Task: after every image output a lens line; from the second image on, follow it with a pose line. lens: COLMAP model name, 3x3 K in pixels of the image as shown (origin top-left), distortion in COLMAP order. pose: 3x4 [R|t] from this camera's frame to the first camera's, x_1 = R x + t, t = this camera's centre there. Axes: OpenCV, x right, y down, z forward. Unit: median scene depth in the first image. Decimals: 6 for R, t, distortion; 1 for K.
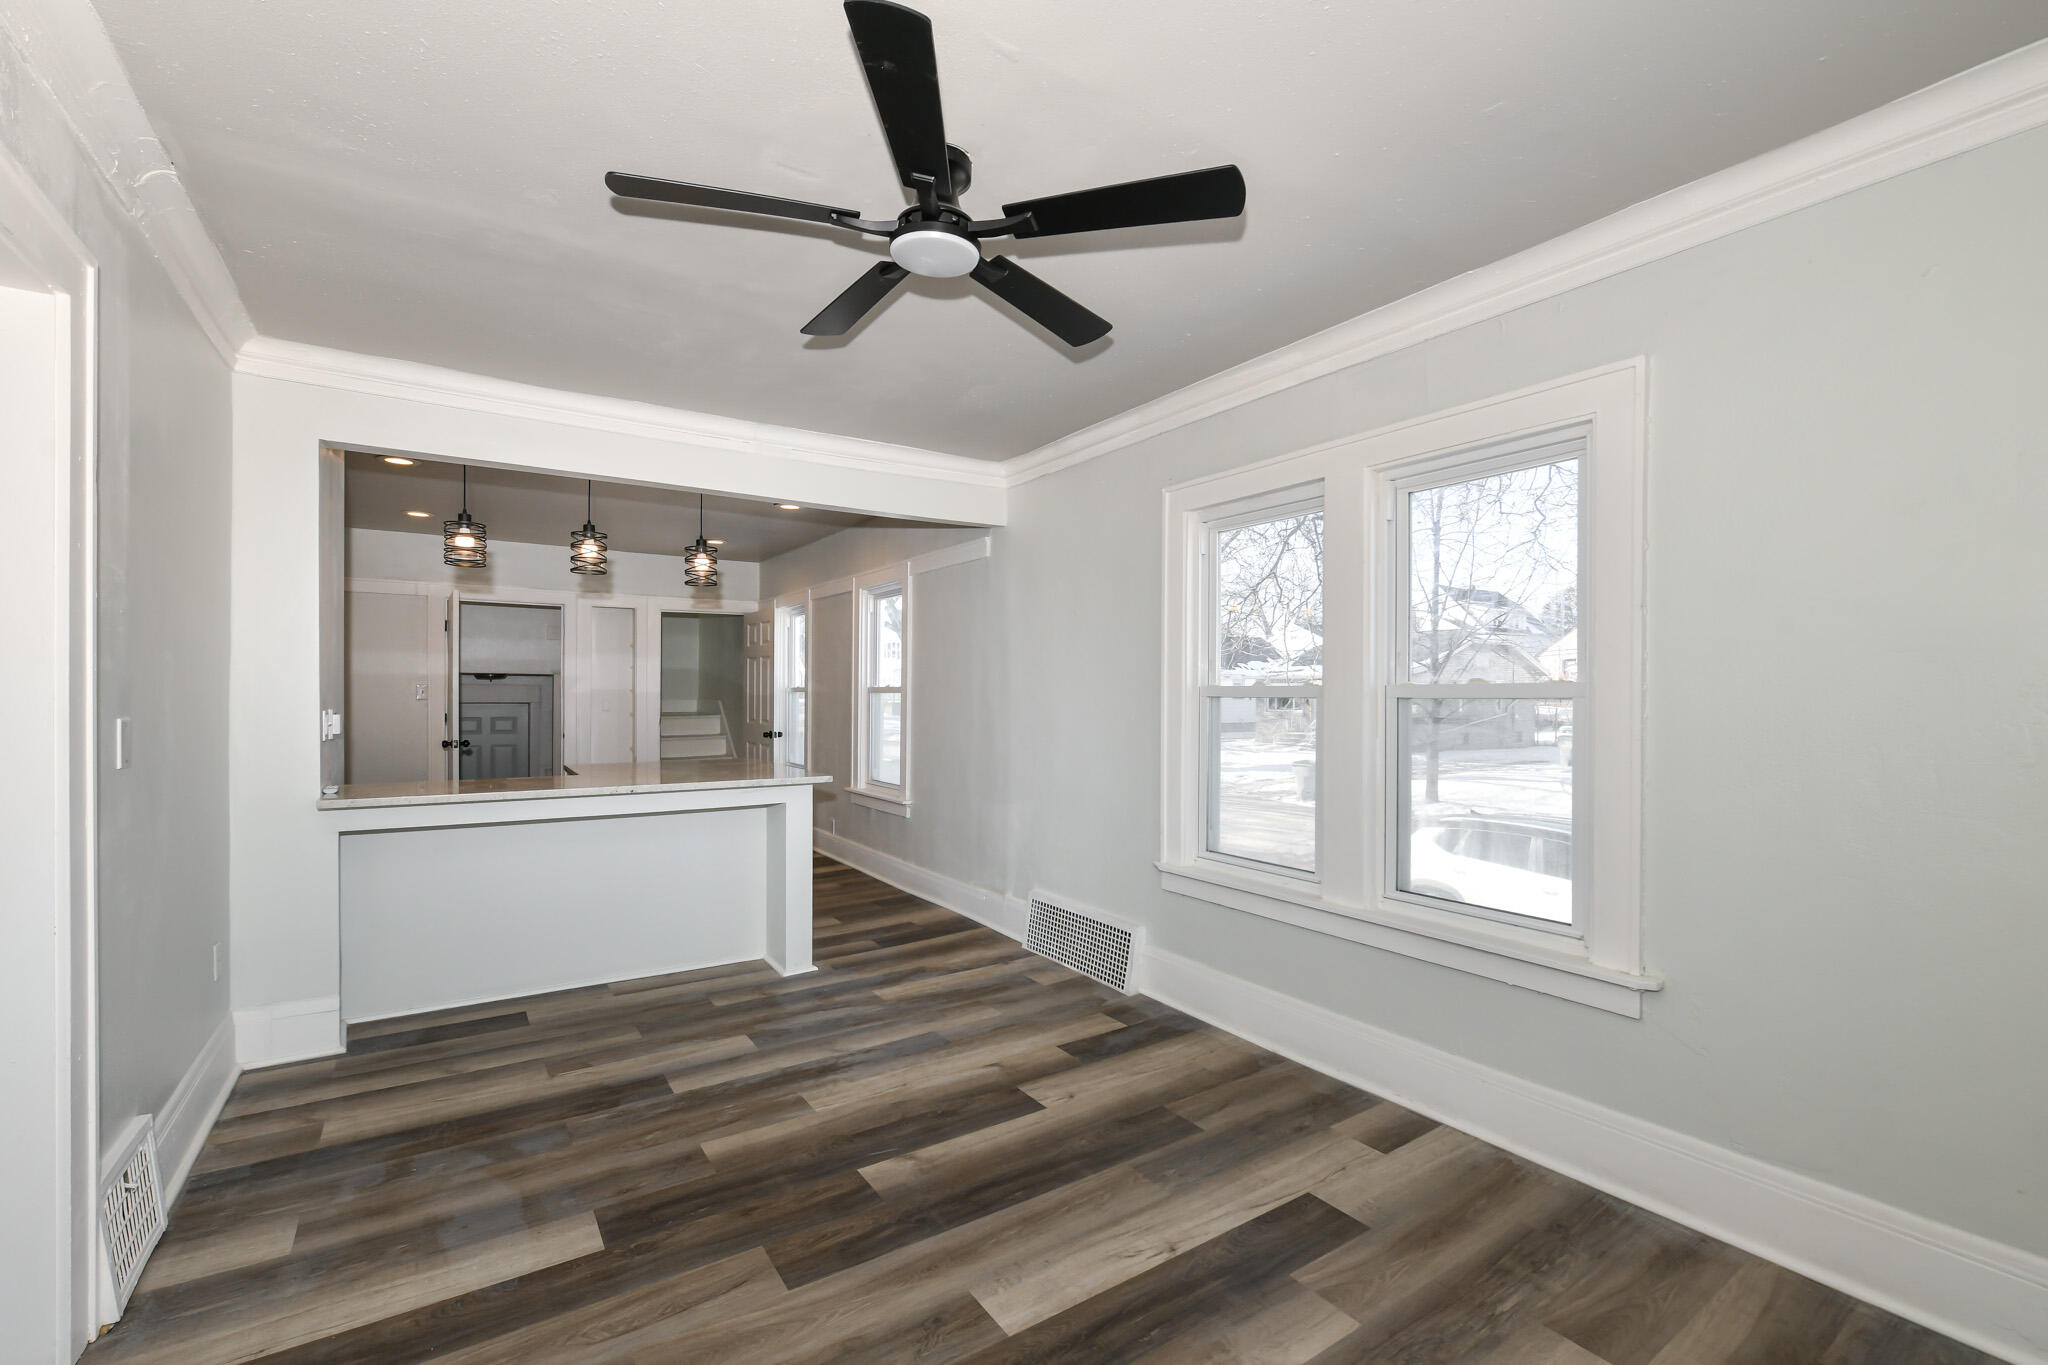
lens RADIAL K [[843.1, 0, 1009.2], [0, 843.1, 724.8], [0, 0, 1]] dist [-0.002415, 0.000185]
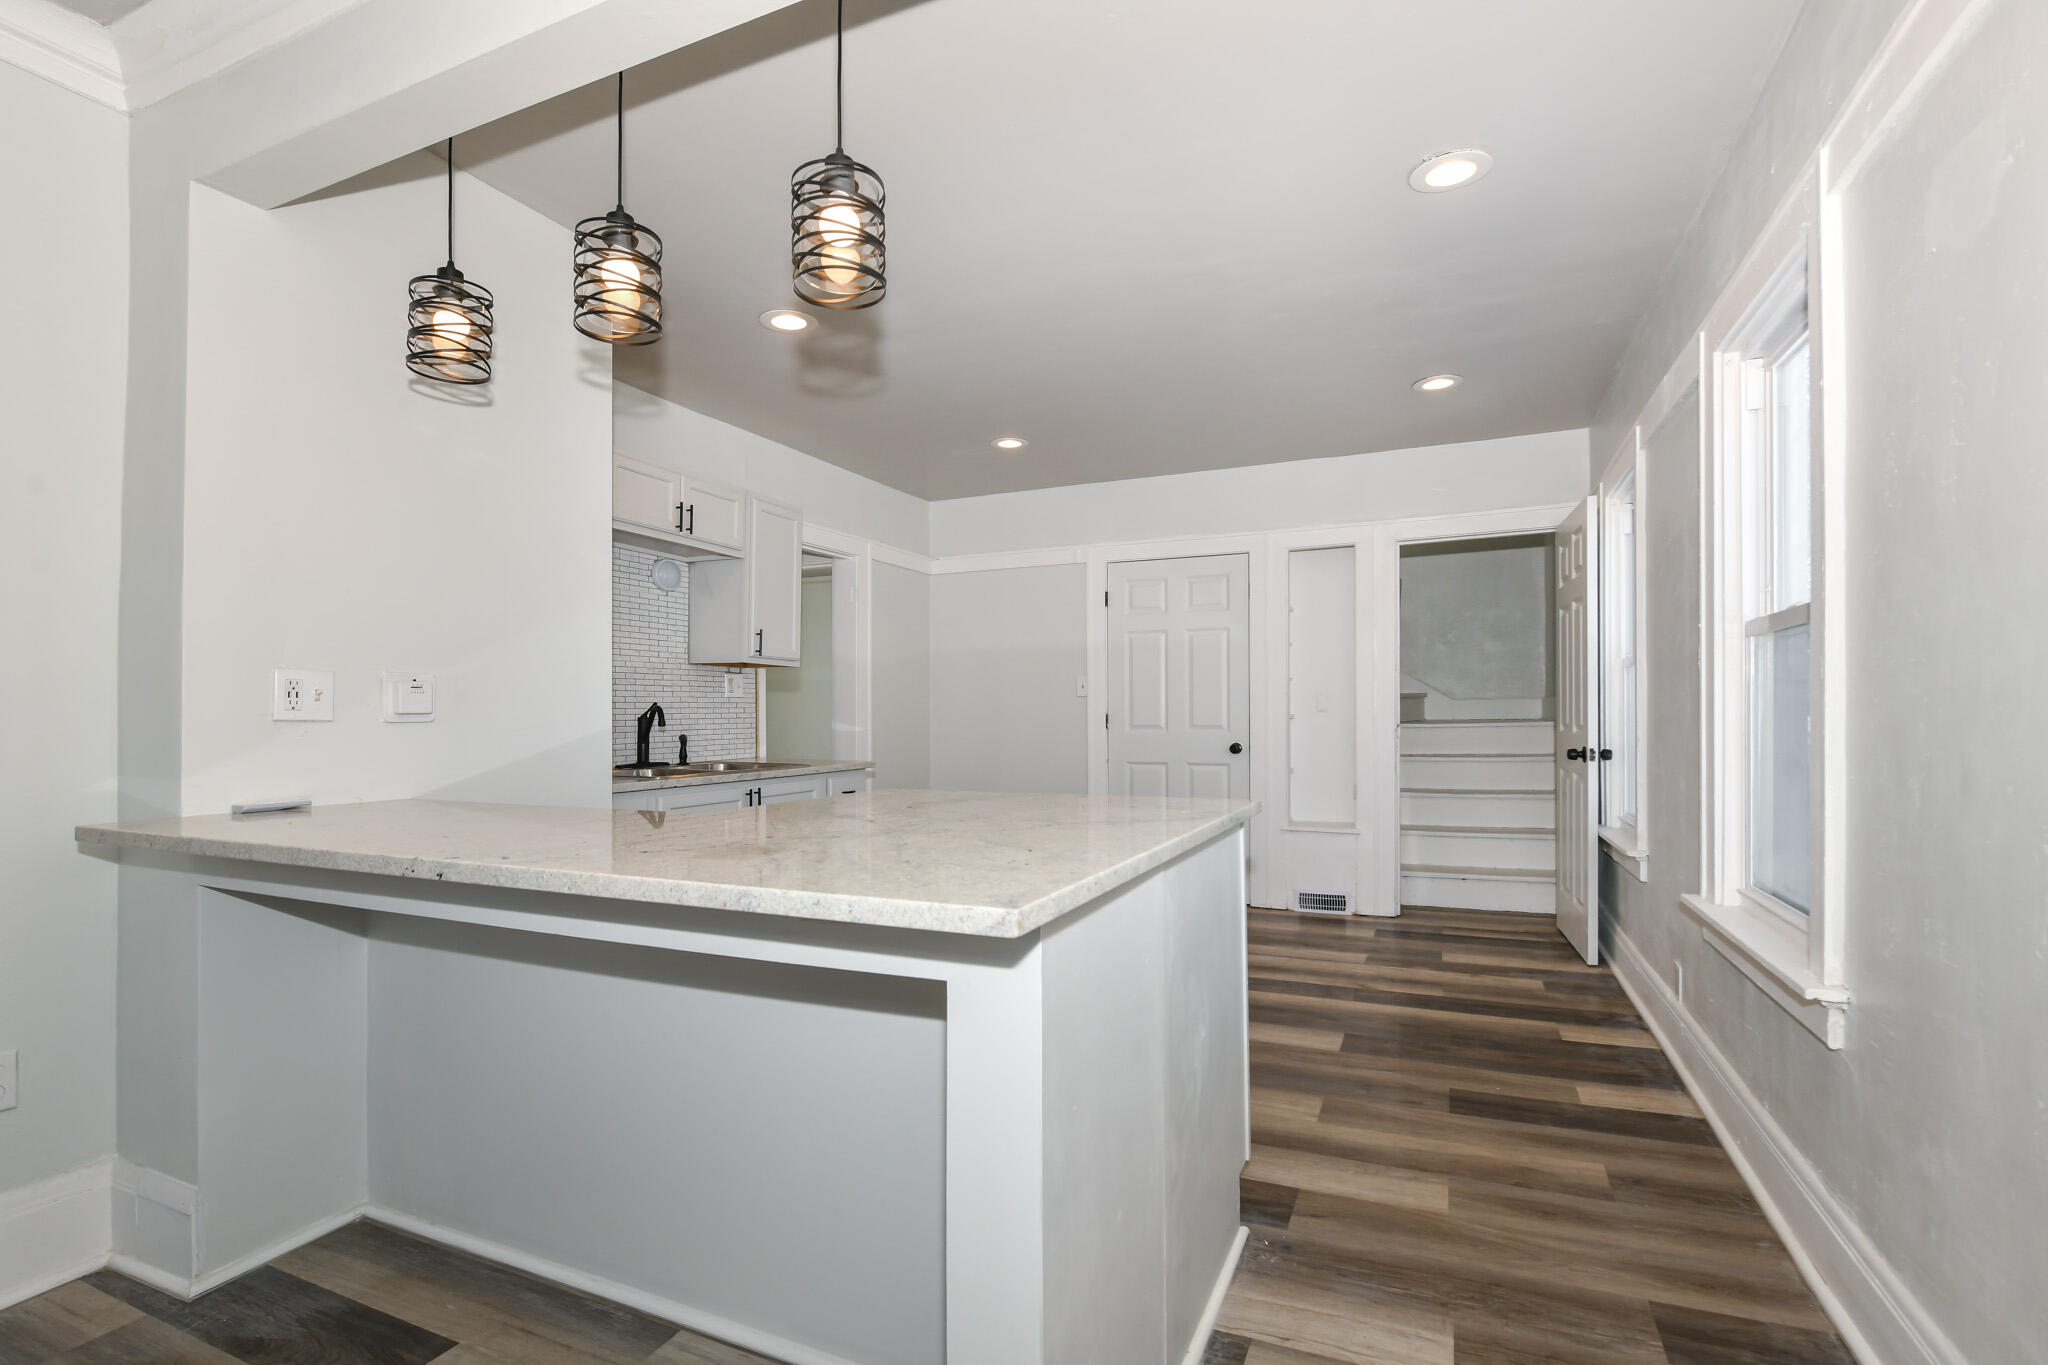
lens RADIAL K [[934.0, 0, 1028.1], [0, 934.0, 712.3], [0, 0, 1]] dist [-0.007352, -0.000091]
pose [[0.538722, -0.015941, -0.842333, 0.005248], [-0.015920, 0.999450, -0.029097, 0.023377], [0.842333, 0.029085, 0.538171, 1.219907]]
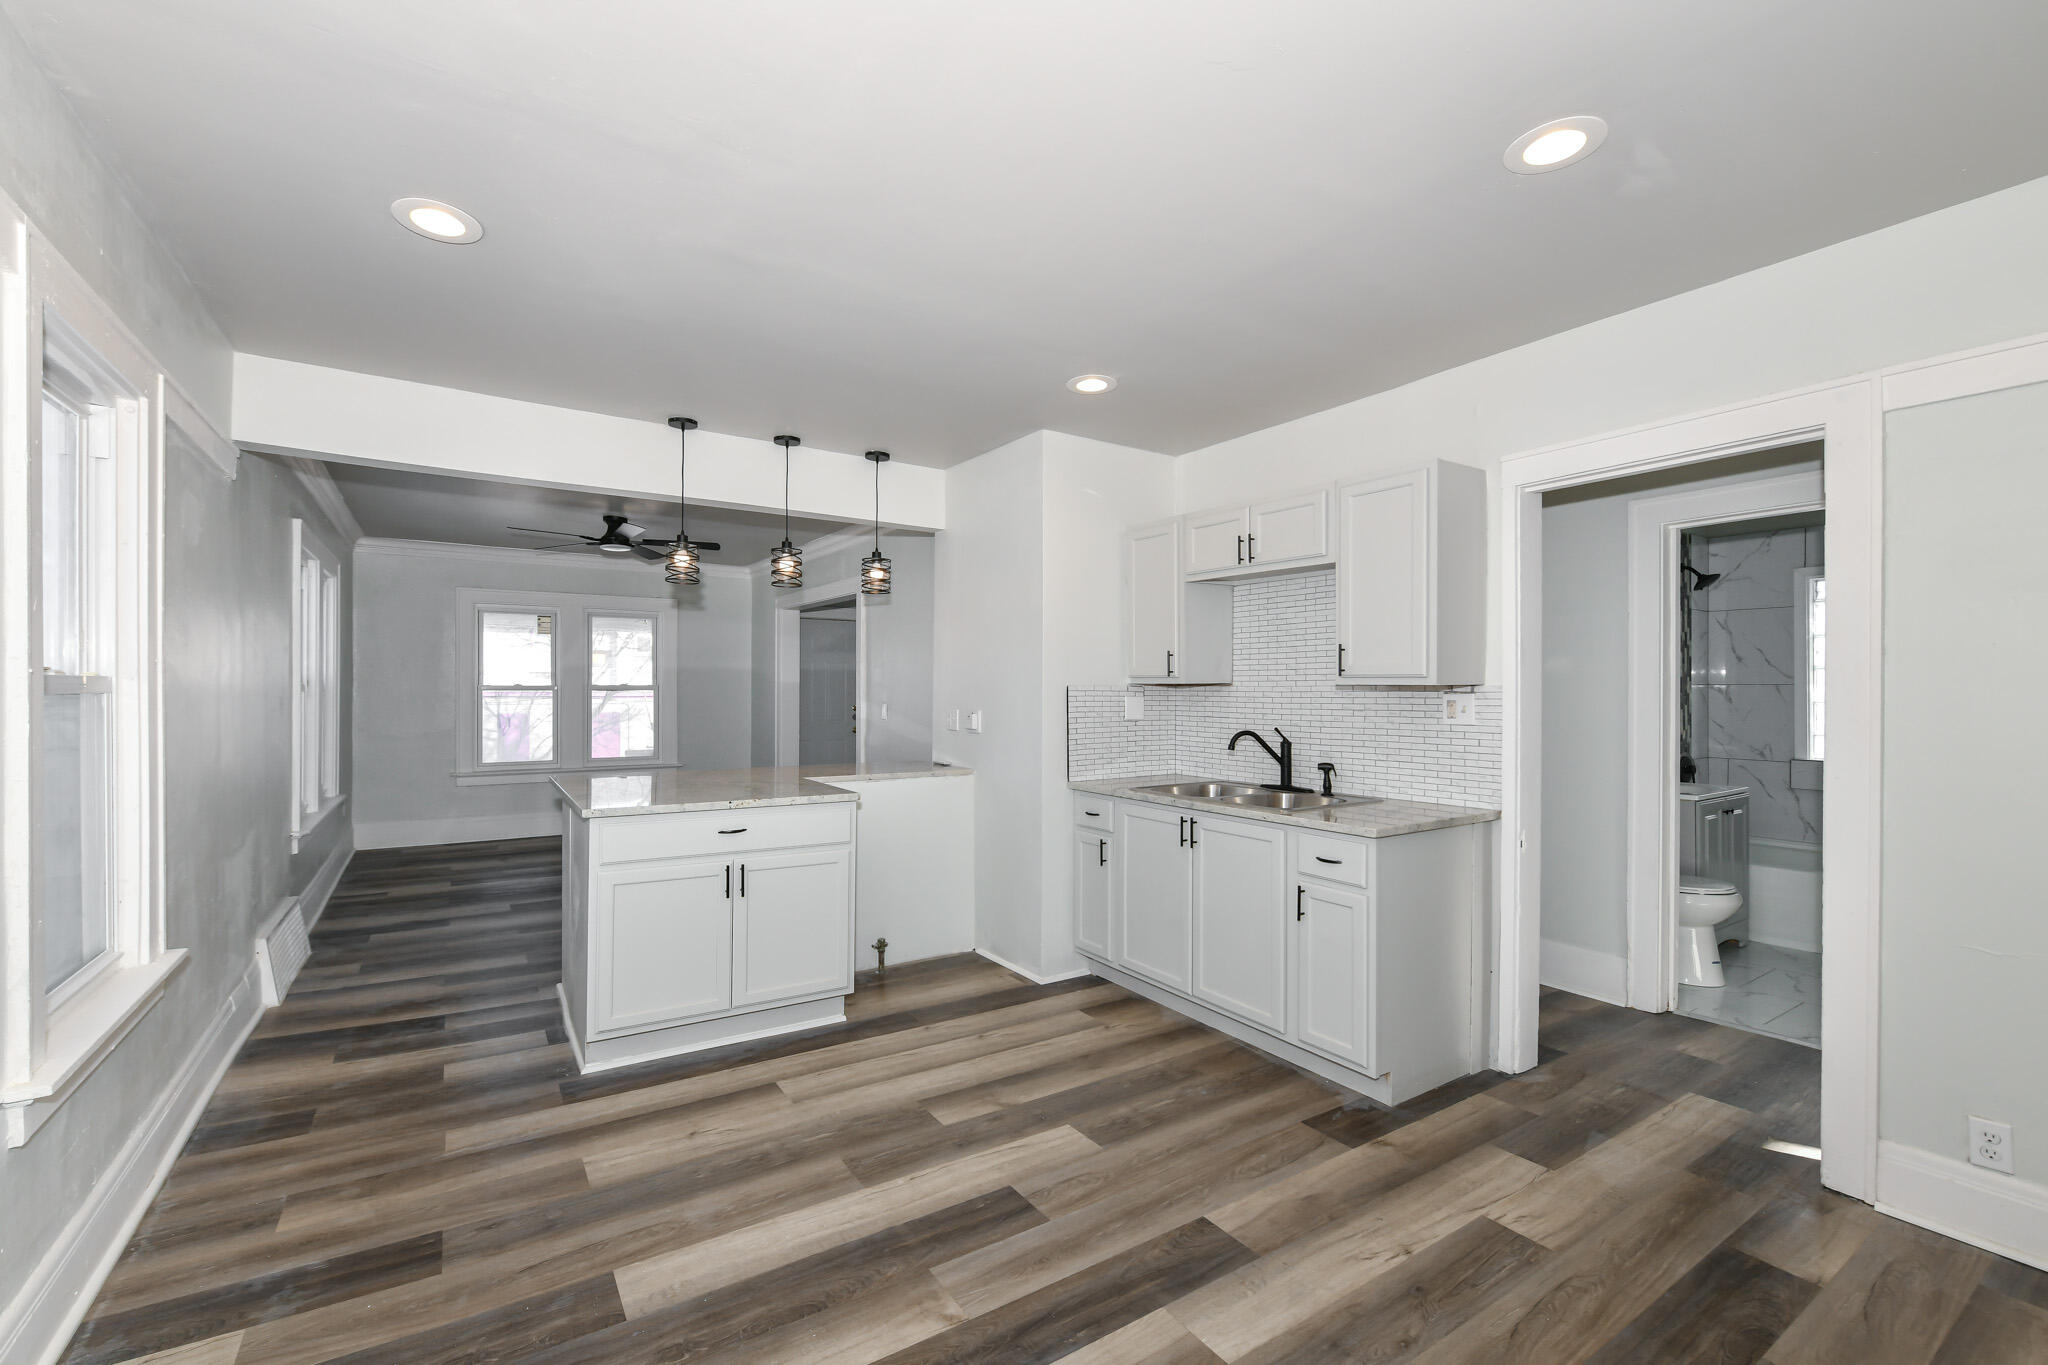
lens RADIAL K [[843.1, 0, 985.0], [0, 843.1, 687.6], [0, 0, 1]] dist [-0.002415, 0.000185]
pose [[-0.999725, -0.010855, 0.020781, -0.894736], [-0.010198, 0.999454, 0.031440, -0.099491], [-0.021111, 0.031219, -0.999290, 2.574868]]
